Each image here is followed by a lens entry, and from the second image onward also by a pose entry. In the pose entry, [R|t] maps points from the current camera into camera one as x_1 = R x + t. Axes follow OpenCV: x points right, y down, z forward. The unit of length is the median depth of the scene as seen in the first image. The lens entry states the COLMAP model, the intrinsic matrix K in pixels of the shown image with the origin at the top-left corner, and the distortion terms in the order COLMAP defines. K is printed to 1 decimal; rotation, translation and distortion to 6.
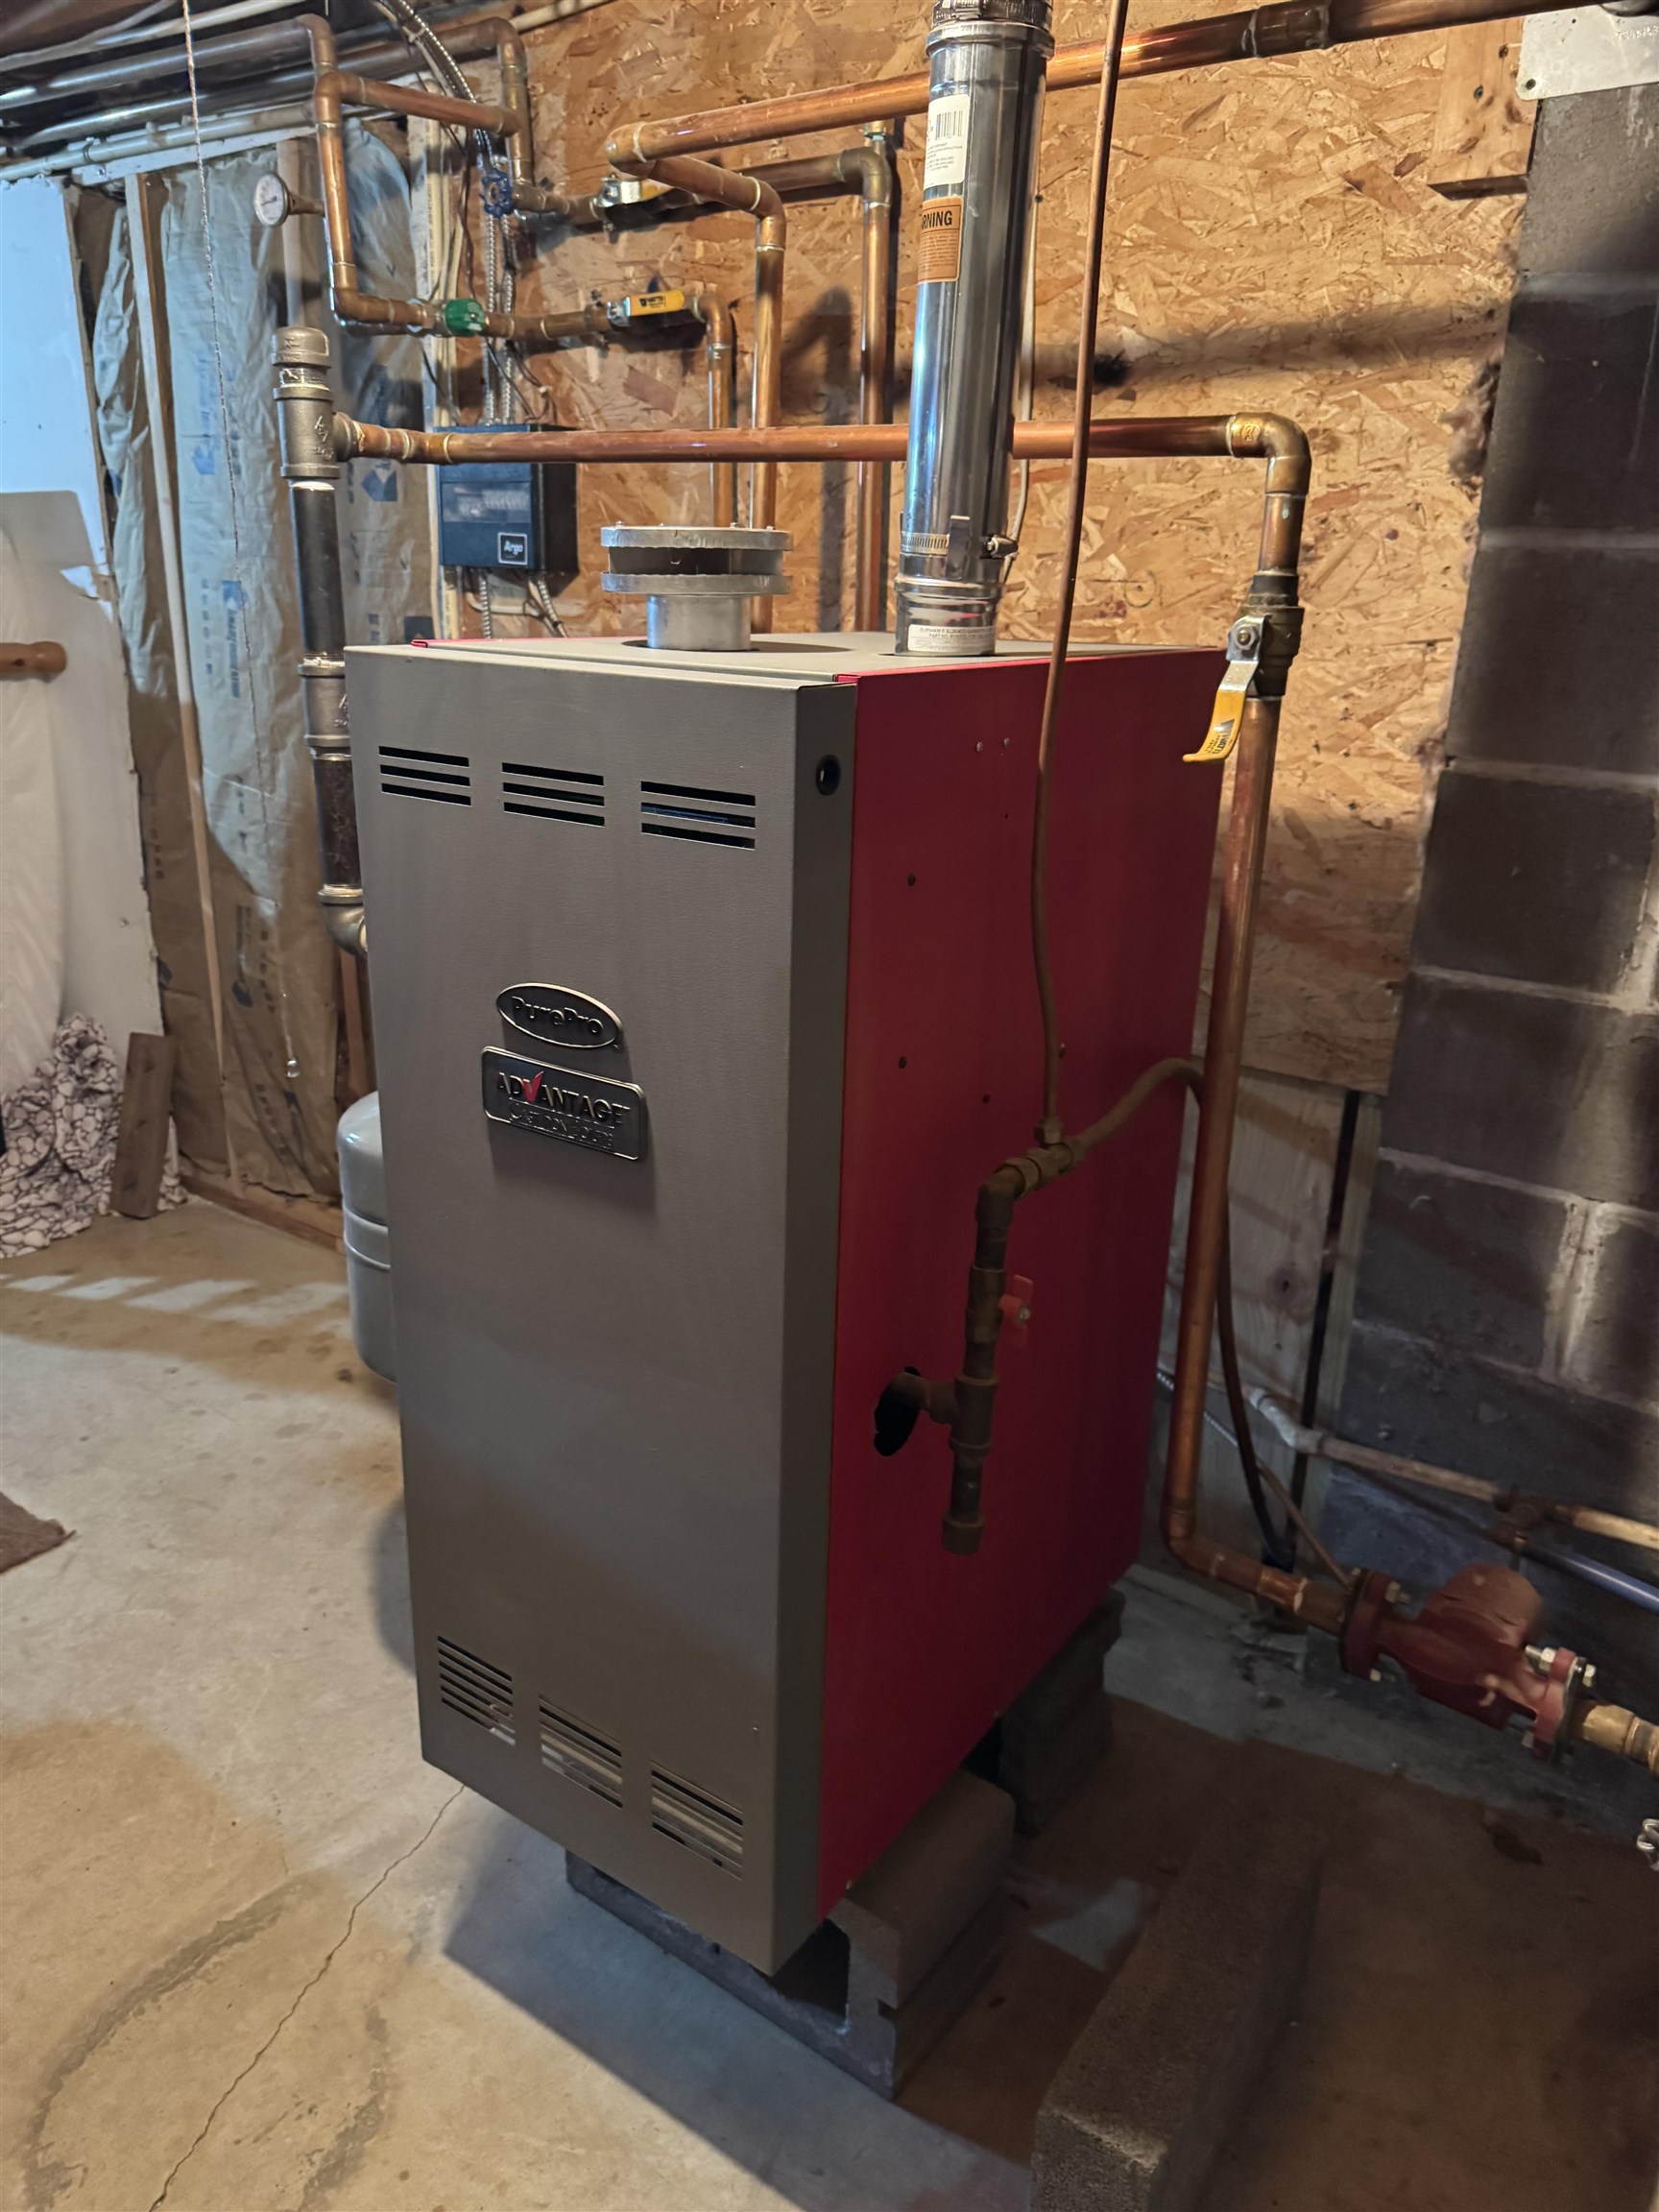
lens RADIAL K [[1569.9, 0, 829.1], [0, 1569.9, 1103.3], [0, 0, 1]] dist [0.017597, -0.015832]
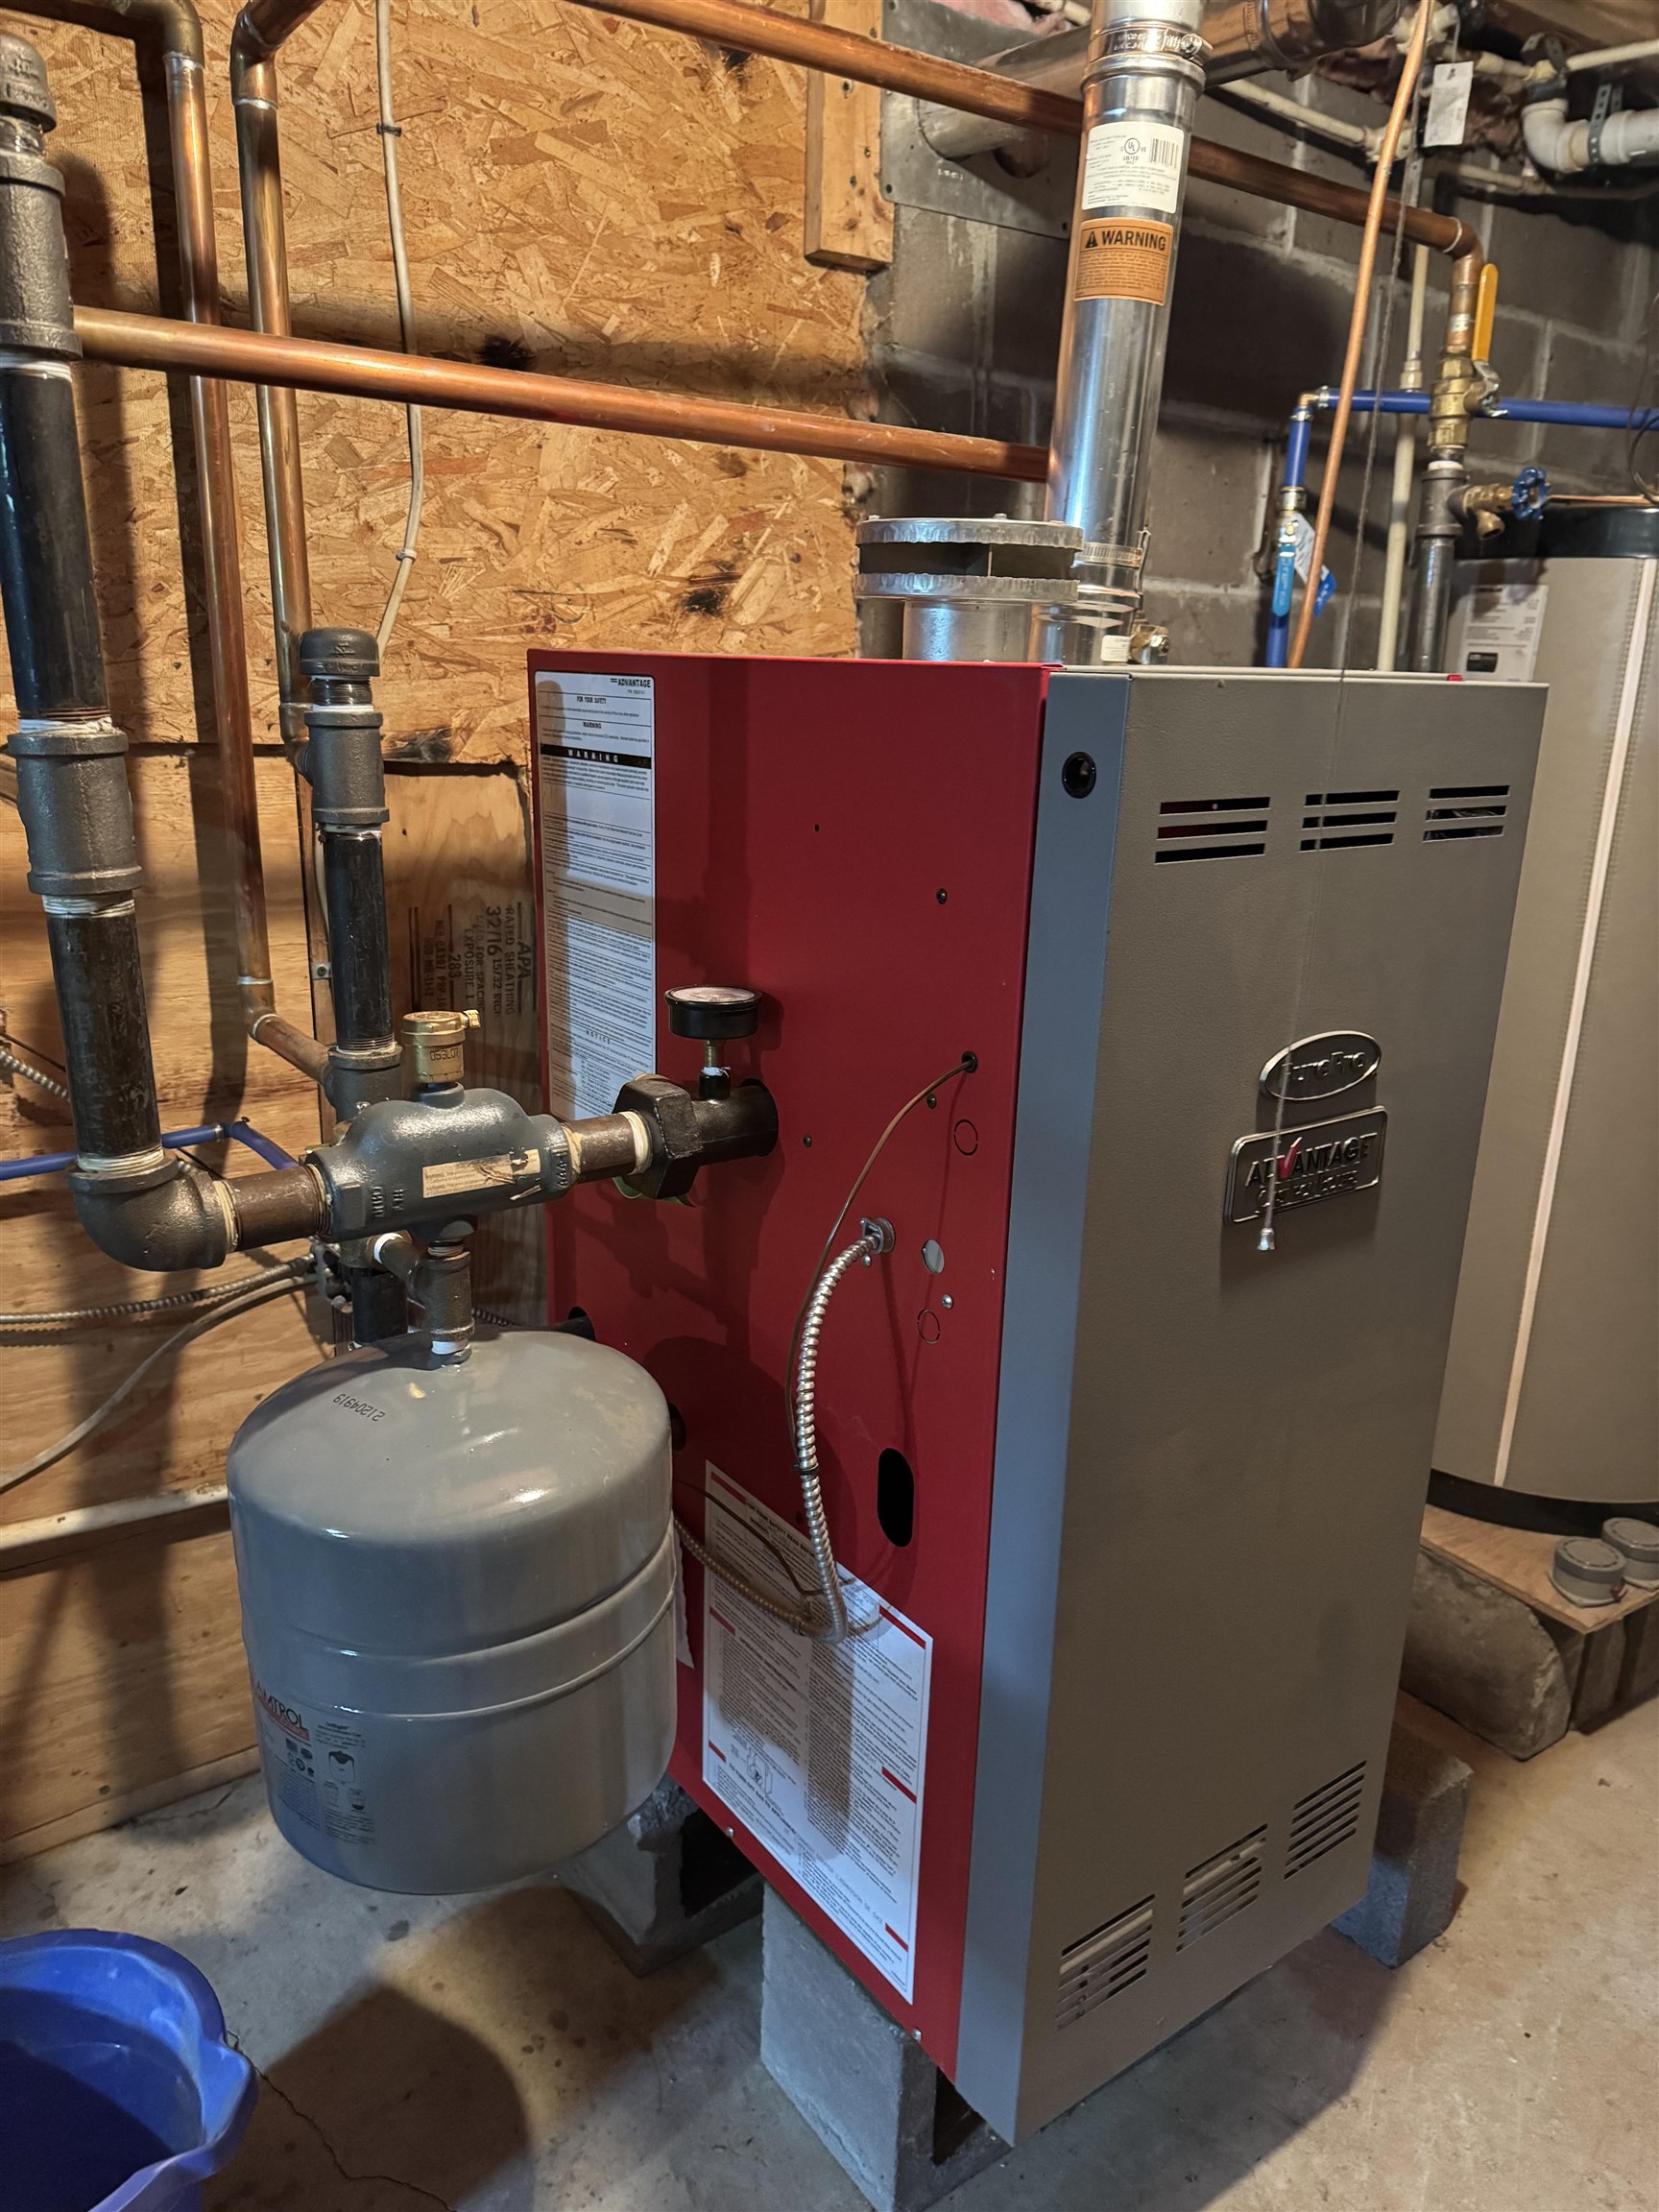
lens RADIAL K [[1569.9, 0, 836.7], [0, 1569.9, 1116.6], [0, 0, 1]] dist [0.017597, -0.015832]
pose [[0.324043, -0.282569, 0.902857, -0.705454], [0.286290, 0.938893, 0.191095, -0.182625], [-0.901684, 0.196556, 0.385138, 0.586537]]
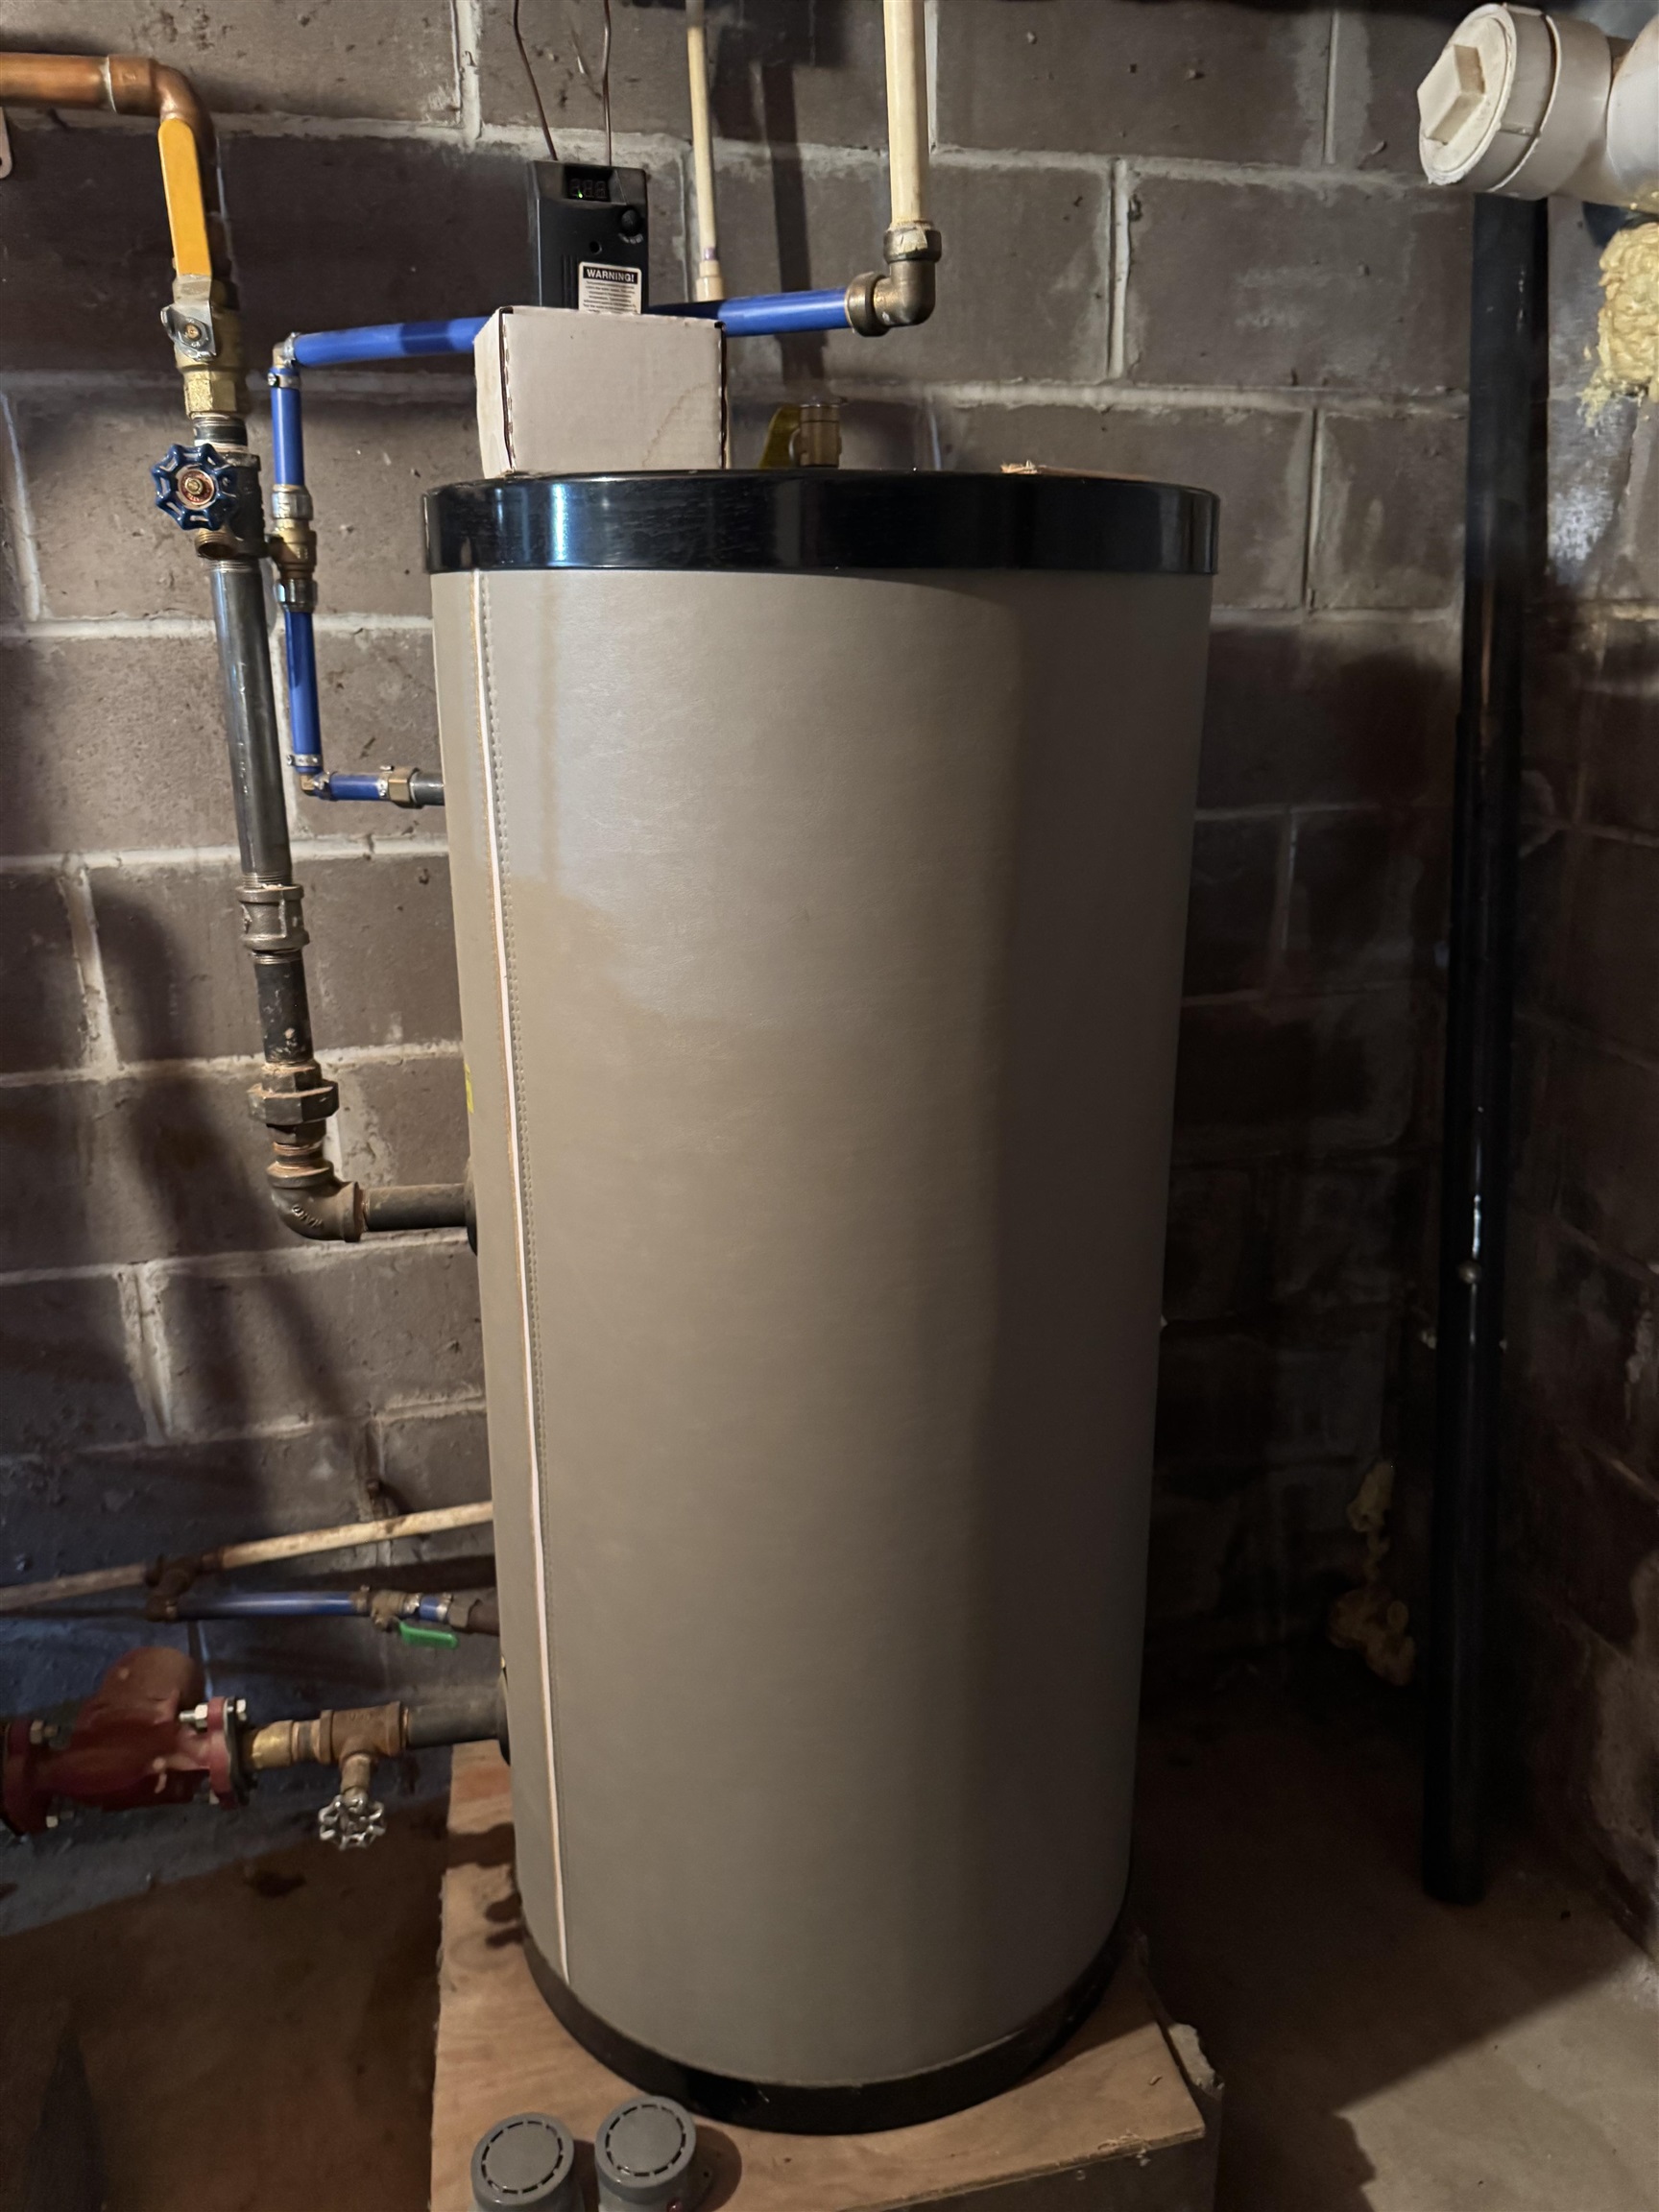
lens RADIAL K [[1569.9, 0, 826.7], [0, 1569.9, 1105.5], [0, 0, 1]] dist [0.017597, -0.015832]
pose [[0.669353, -0.254979, 0.697820, 0.103914], [0.277991, 0.956989, 0.083027, 0.003275], [-0.688976, 0.138414, 0.711445, -0.050051]]
